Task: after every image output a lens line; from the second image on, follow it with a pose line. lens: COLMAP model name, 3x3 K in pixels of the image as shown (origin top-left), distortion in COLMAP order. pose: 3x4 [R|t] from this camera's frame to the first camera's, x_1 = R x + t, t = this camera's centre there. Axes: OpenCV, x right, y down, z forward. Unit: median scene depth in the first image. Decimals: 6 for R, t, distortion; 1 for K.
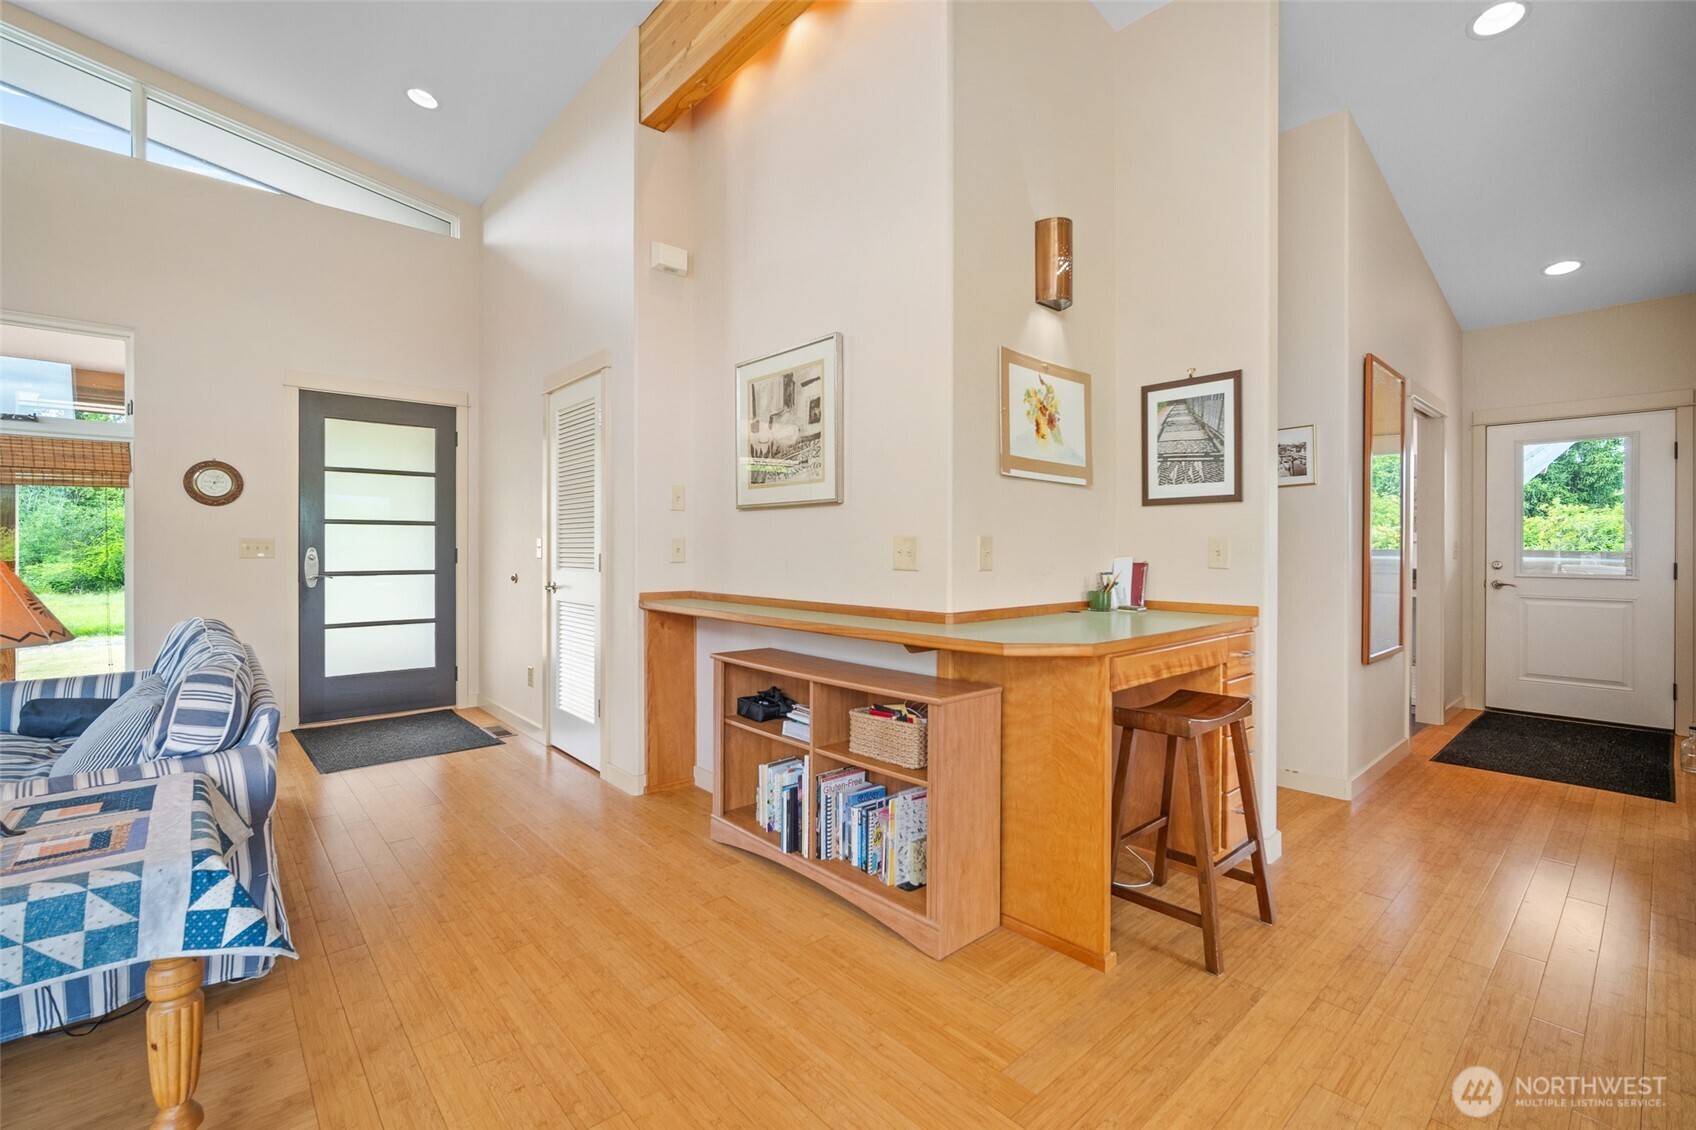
lens RADIAL K [[742.1, 0, 844.5], [0, 742.1, 548.7], [0, 0, 1]] dist [-0.013124, 0.004283]
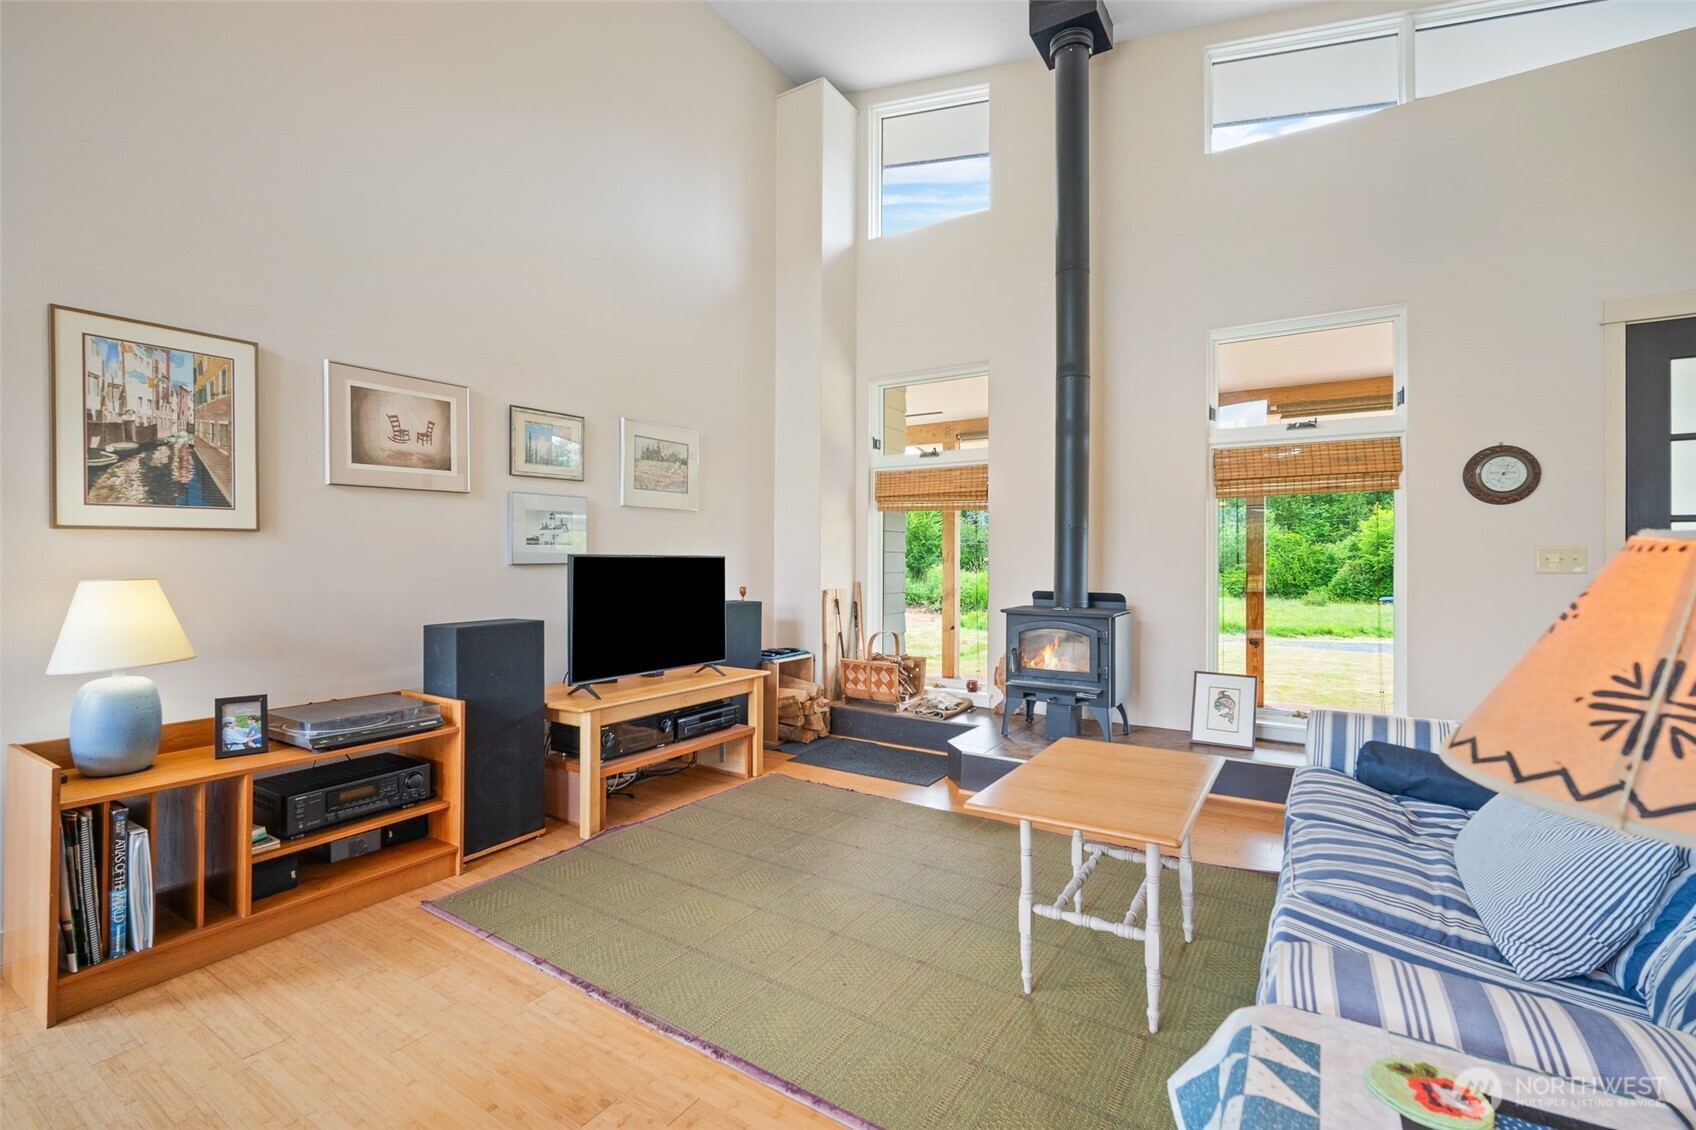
lens RADIAL K [[742.1, 0, 852.6], [0, 742.1, 557.3], [0, 0, 1]] dist [-0.013124, 0.004283]
pose [[0.279985, -0.002426, -0.960001, -0.333532], [-0.005821, 0.999974, -0.004224, 0.004477], [0.959987, 0.006771, 0.279963, 0.148558]]
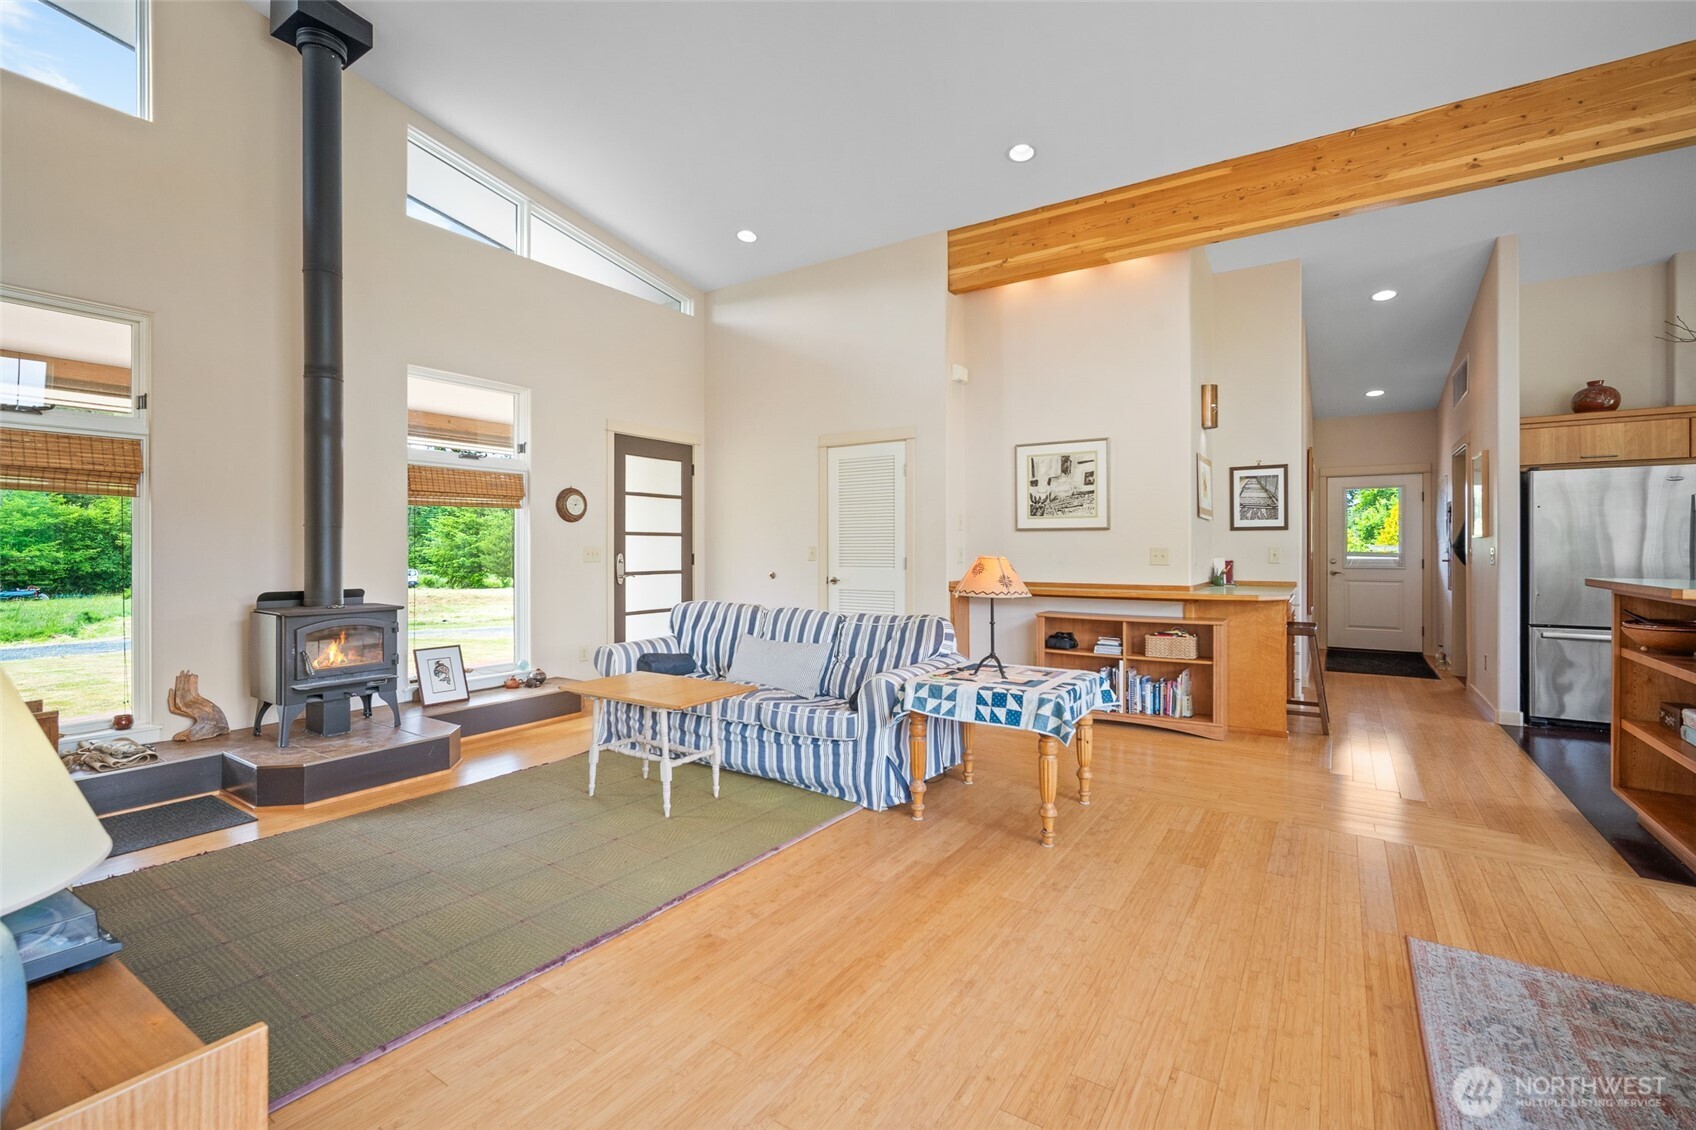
lens RADIAL K [[742.1, 0, 842.3], [0, 742.1, 549.8], [0, 0, 1]] dist [-0.013124, 0.004283]
pose [[0.968192, -0.002162, 0.250198, -0.775492], [0.002083, 0.999998, 0.000581, -0.009074], [-0.250199, -0.000042, 0.968195, -0.435871]]
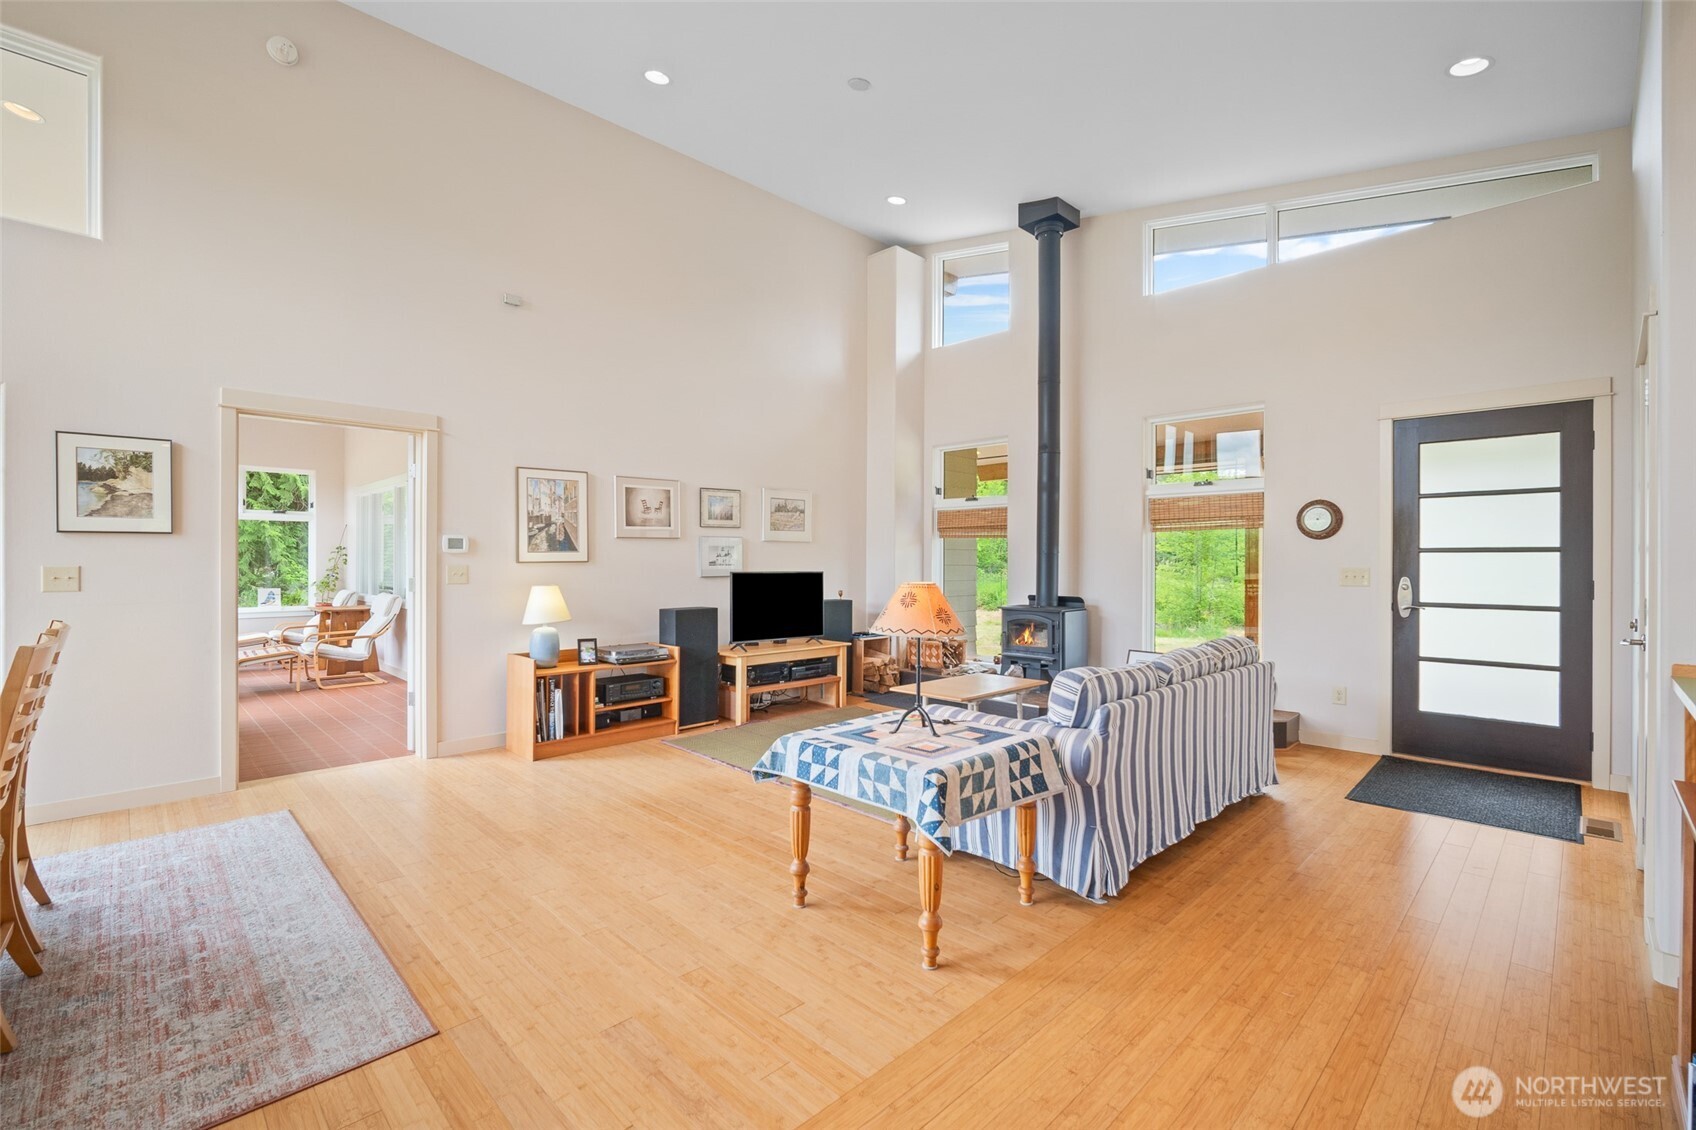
lens RADIAL K [[742.1, 0, 854.6], [0, 742.1, 563.1], [0, 0, 1]] dist [-0.013124, 0.004283]
pose [[0.059977, 0.000654, -0.998200, 0.260972], [-0.005969, 0.999982, 0.000297, -0.018988], [0.998182, 0.005941, 0.059980, 0.230829]]
